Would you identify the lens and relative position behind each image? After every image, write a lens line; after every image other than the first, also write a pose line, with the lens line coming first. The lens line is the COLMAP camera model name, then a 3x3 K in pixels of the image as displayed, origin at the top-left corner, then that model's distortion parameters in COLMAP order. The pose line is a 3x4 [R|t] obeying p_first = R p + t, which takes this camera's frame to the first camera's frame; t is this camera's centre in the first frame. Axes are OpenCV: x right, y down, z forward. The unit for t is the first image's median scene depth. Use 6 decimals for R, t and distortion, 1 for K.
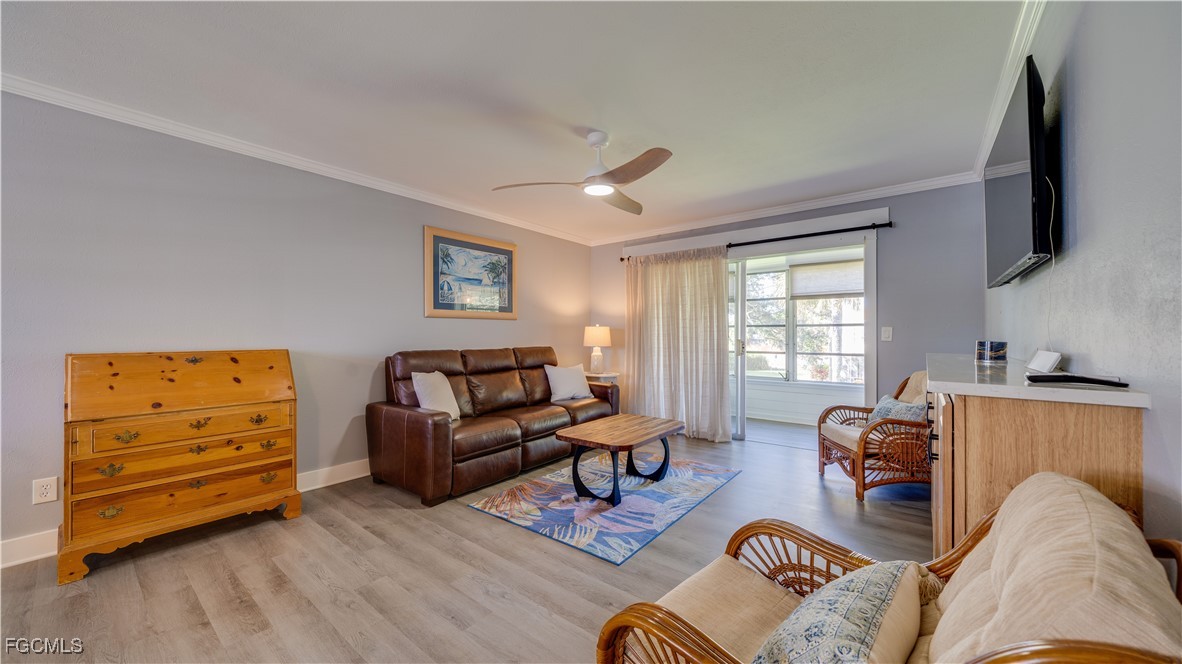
lens RADIAL K [[422.0, 0, 591.0], [0, 422.0, 332.0], [0, 0, 1]] dist [-0.000285, -0.000236]
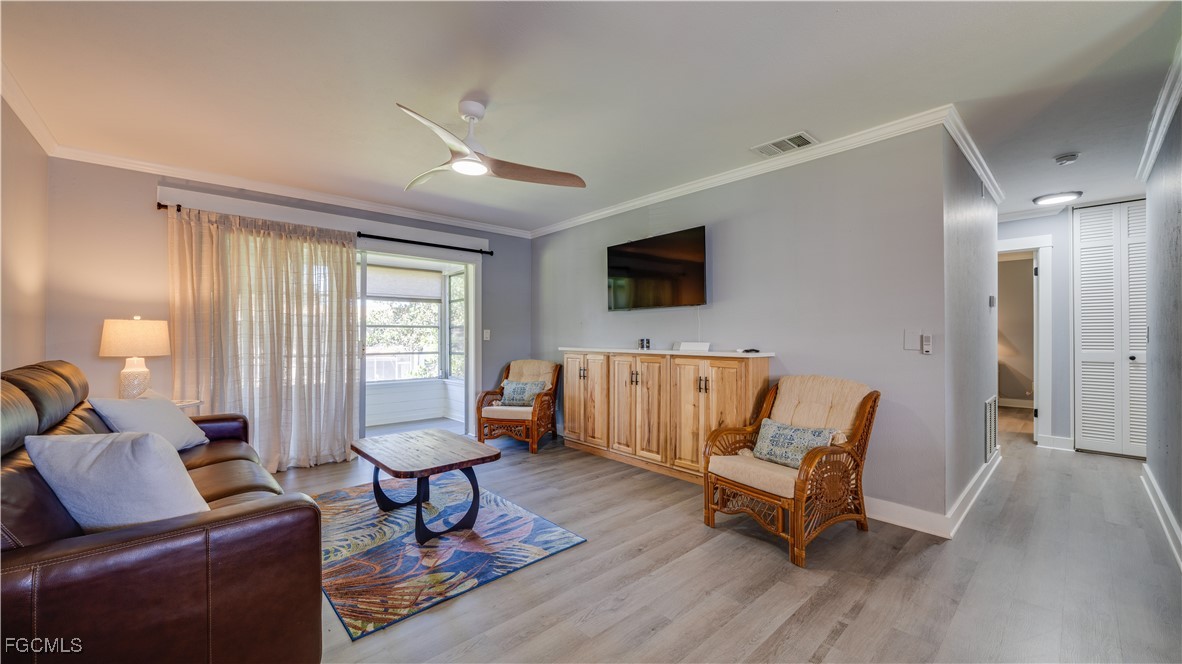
lens RADIAL K [[445.1, 0, 591.0], [0, 445.1, 332.0], [0, 0, 1]] dist [-0.001580, -0.000075]
pose [[0.165290, 0.009251, 0.986202, -0.814678], [-0.007464, 0.999939, -0.008129, 0.005395], [-0.986217, -0.006018, 0.165349, 0.586866]]
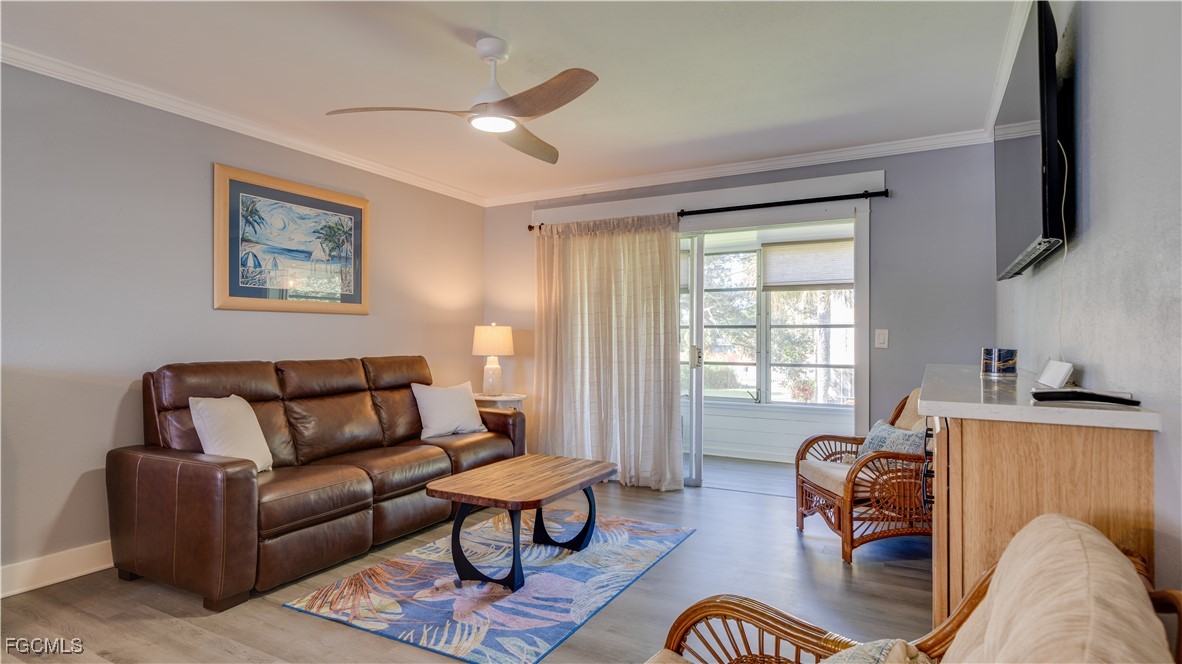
lens RADIAL K [[618.1, 0, 591.0], [0, 618.1, 332.0], [0, 0, 1]] dist [0.005953, 0.001775]
pose [[0.986215, 0.005326, 0.165384, 0.010010], [-0.004734, 0.999981, -0.003972, -0.000294], [-0.165402, 0.003134, 0.986221, -0.002588]]
